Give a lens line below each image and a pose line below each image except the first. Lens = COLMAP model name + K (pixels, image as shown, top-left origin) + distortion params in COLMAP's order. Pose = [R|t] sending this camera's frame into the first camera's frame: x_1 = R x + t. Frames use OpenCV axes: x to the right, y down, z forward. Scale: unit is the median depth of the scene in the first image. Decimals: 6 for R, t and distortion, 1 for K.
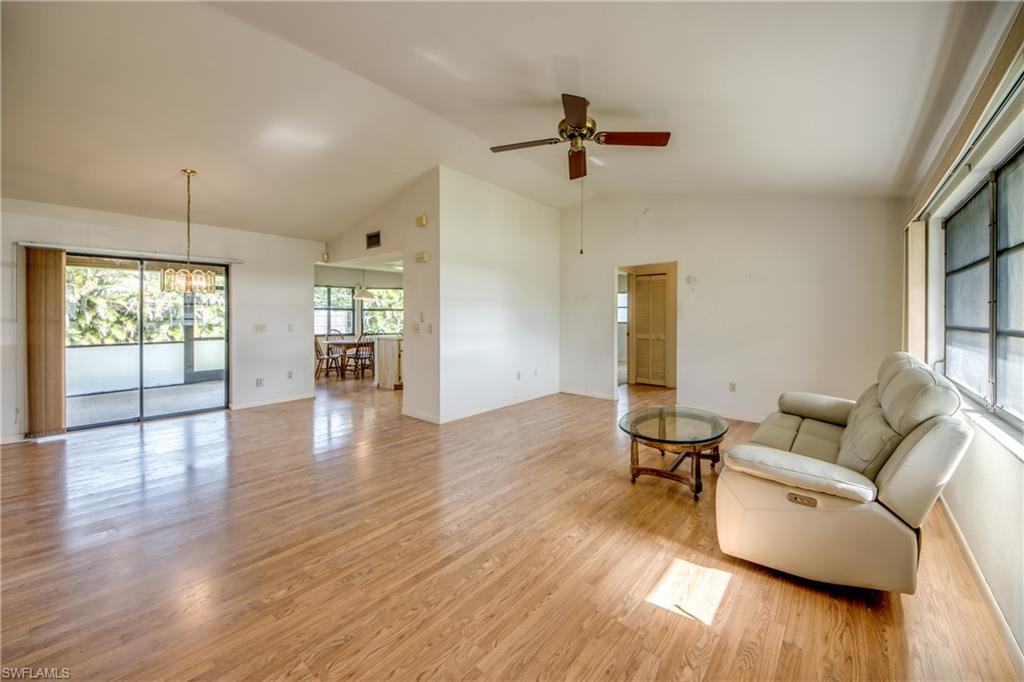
lens RADIAL K [[395.2, 0, 511.4], [0, 395.2, 315.6], [0, 0, 1]] dist [-0.000531, -0.000328]
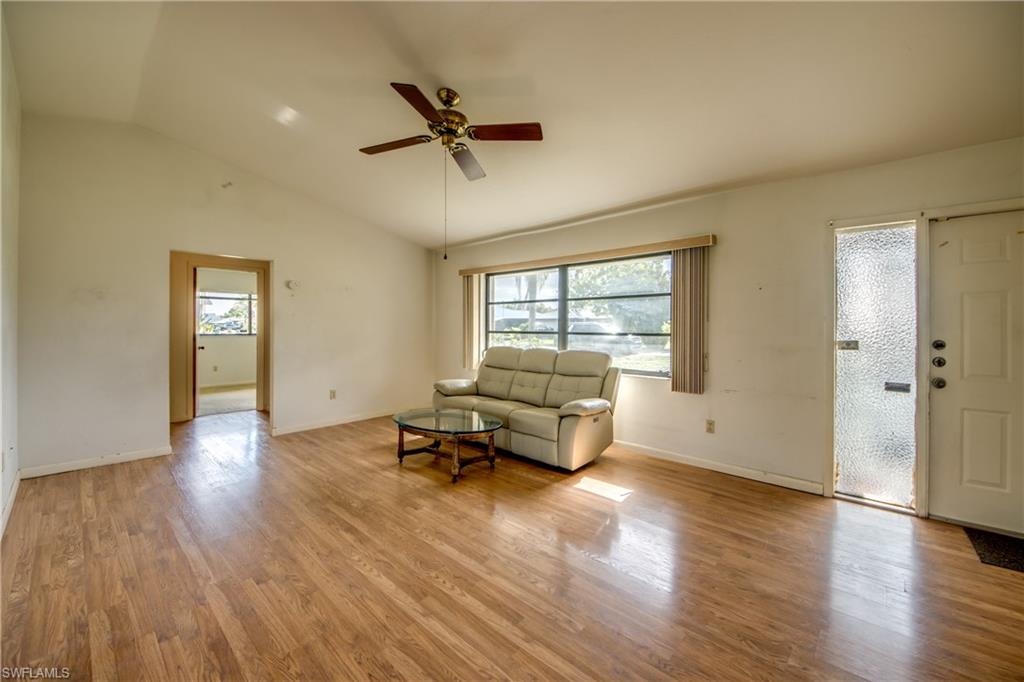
lens RADIAL K [[398.3, 0, 518.9], [0, 398.3, 333.4], [0, 0, 1]] dist [0.031399, -0.020645]
pose [[0.026315, -0.014274, 0.999552, -0.605246], [-0.001766, 0.999896, 0.014326, 0.005678], [-0.999652, -0.002143, 0.026287, 0.642839]]
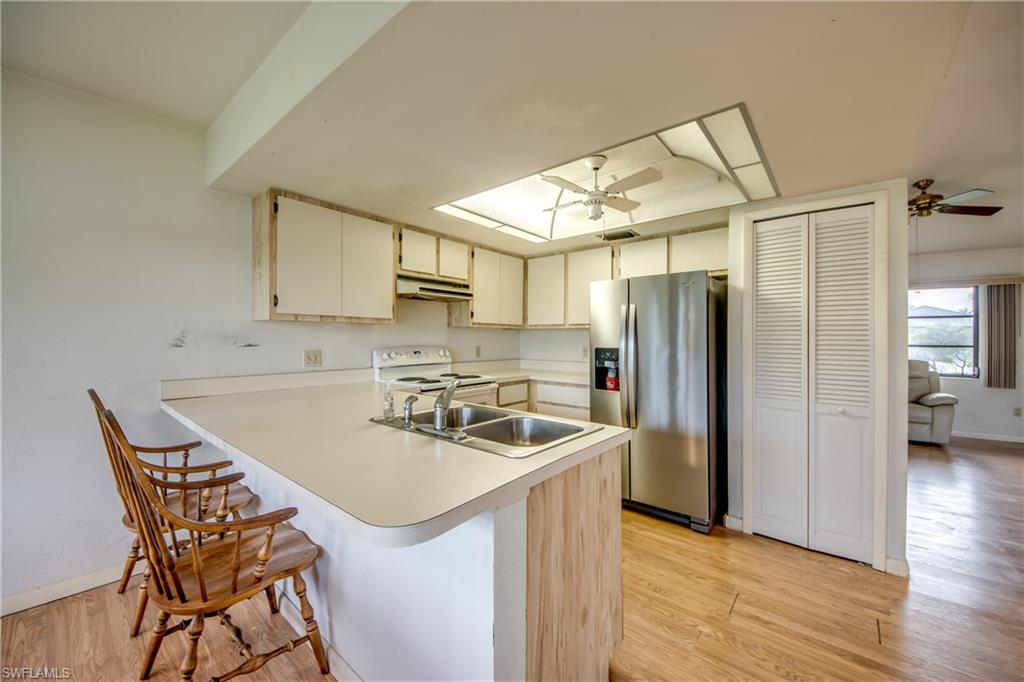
lens RADIAL K [[389.9, 0, 509.5], [0, 389.9, 336.1], [0, 0, 1]] dist [-0.000558, -0.000358]
pose [[0.001767, 0.004867, 0.999987, -0.920434], [-0.005581, 0.999973, -0.004857, 0.004721], [-0.999983, -0.005572, 0.001794, 1.921353]]
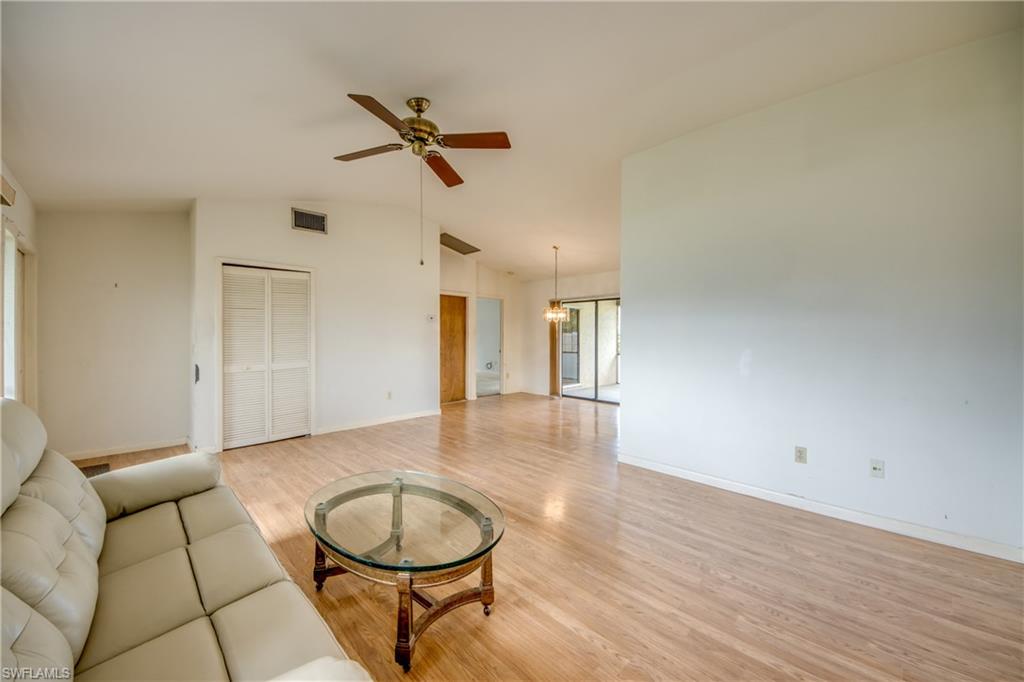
lens RADIAL K [[390.5, 0, 518.1], [0, 390.5, 335.4], [0, 0, 1]] dist [0.002327, 0.000036]
pose [[-0.071218, 0.003657, -0.997454, 0.840867], [-0.007232, 0.999965, 0.004183, -0.002021], [0.997435, 0.007512, -0.071189, 1.029715]]
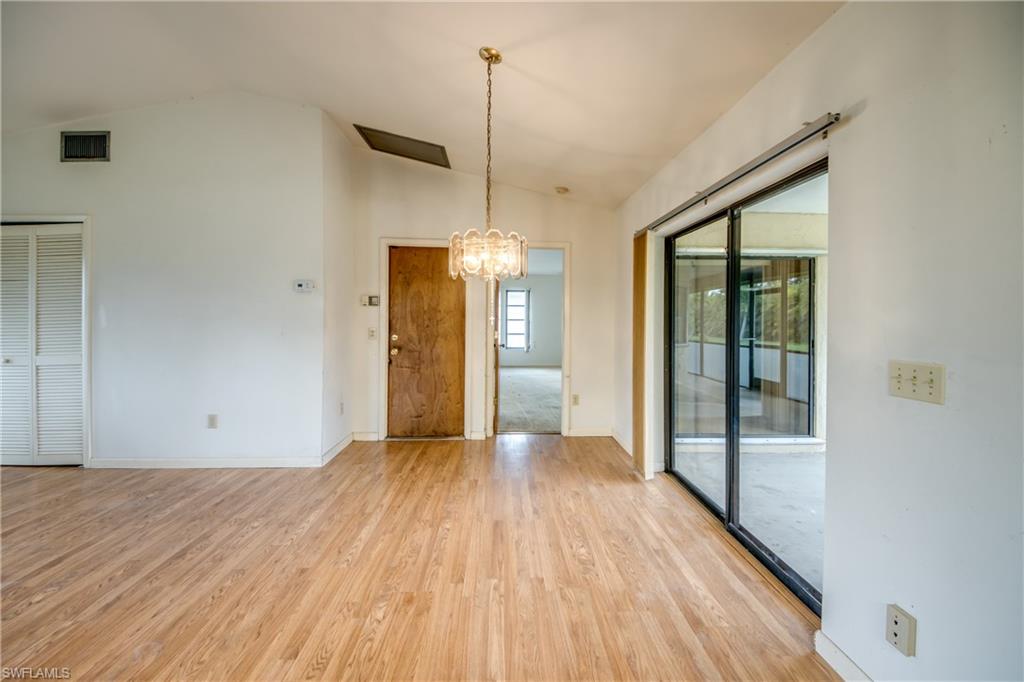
lens RADIAL K [[395.8, 0, 516.2], [0, 395.8, 317.7], [0, 0, 1]] dist [0.025818, -0.025180]
pose [[-0.737712, -0.004161, -0.675103, -0.513249], [-0.008692, 0.999957, 0.003335, -0.001012], [0.675060, 0.008328, -0.737716, 1.526985]]
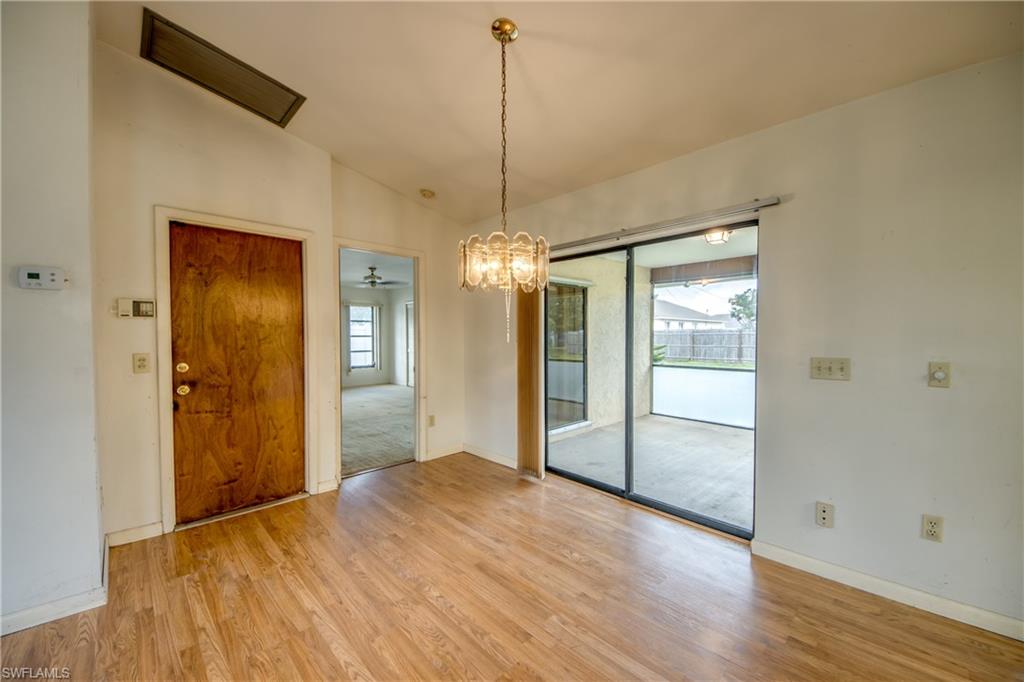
lens RADIAL K [[400.1, 0, 512.0], [0, 400.1, 341.0], [0, 0, 1]] dist [0.001723, -0.000128]
pose [[-0.101300, 0.021892, -0.994615, -0.366474], [-0.000013, 0.999758, 0.022006, -0.001814], [0.994856, 0.002242, -0.101276, 1.133644]]
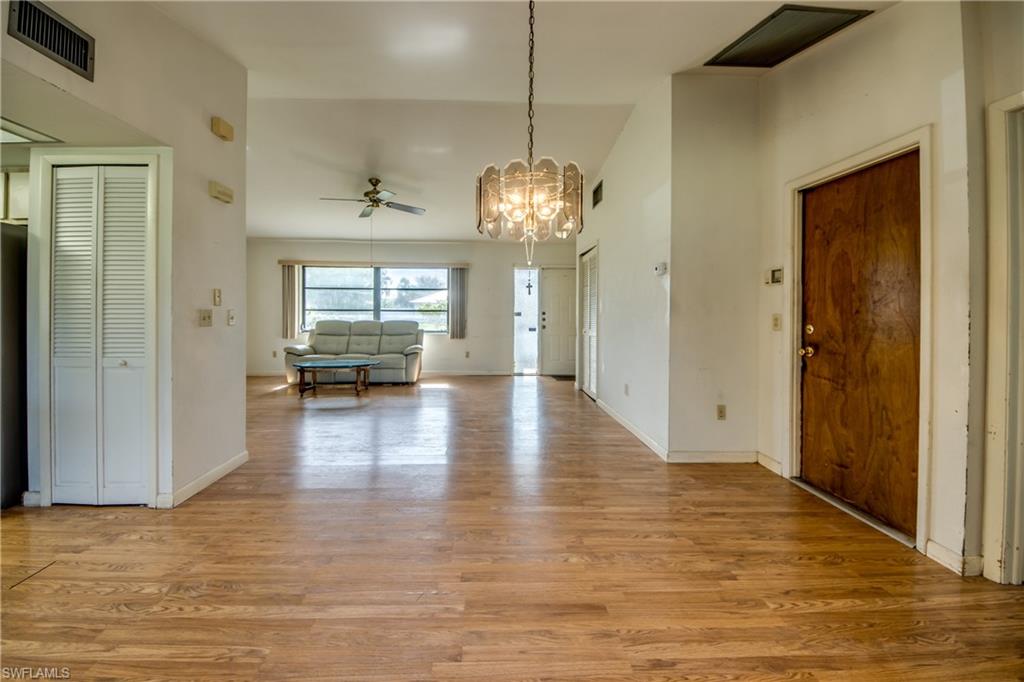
lens RADIAL K [[391.0, 0, 492.5], [0, 391.0, 314.1], [0, 0, 1]] dist [-0.000109, -0.008892]
pose [[-0.657714, -0.005994, 0.753244, -1.160901], [-0.003080, 0.999981, 0.005268, 0.031151], [-0.753262, 0.001144, -0.657720, 1.375884]]
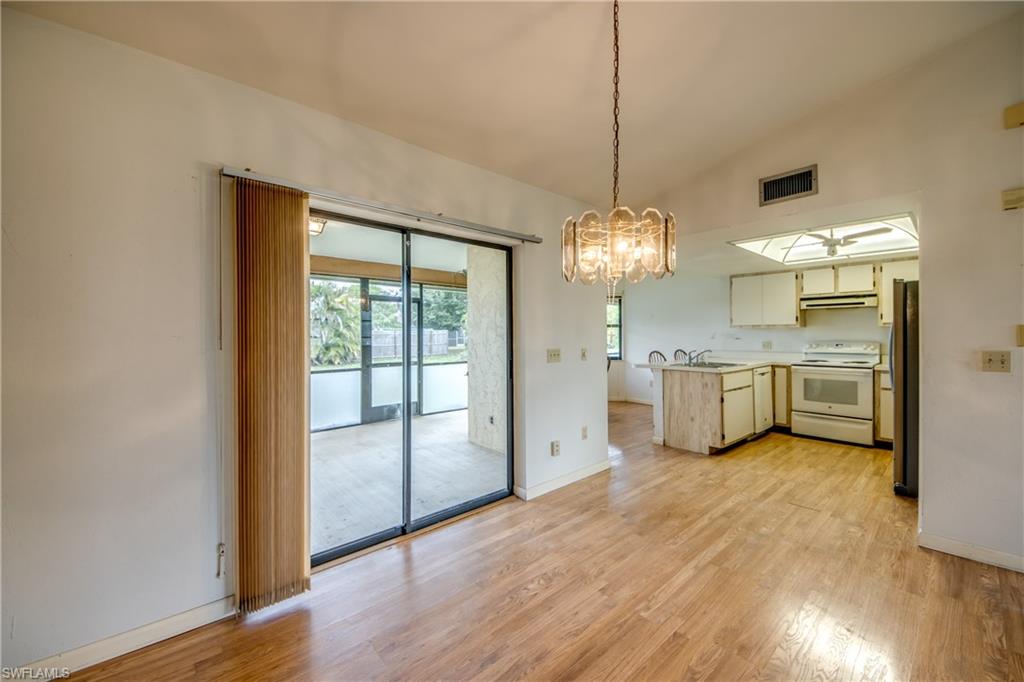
lens RADIAL K [[398.3, 0, 518.9], [0, 398.3, 333.4], [0, 0, 1]] dist [0.031399, -0.020645]
pose [[0.991092, -0.002470, -0.133153, -0.920059], [0.001903, 0.999989, -0.004390, 0.003944], [0.133162, 0.004098, 0.991086, 0.637896]]
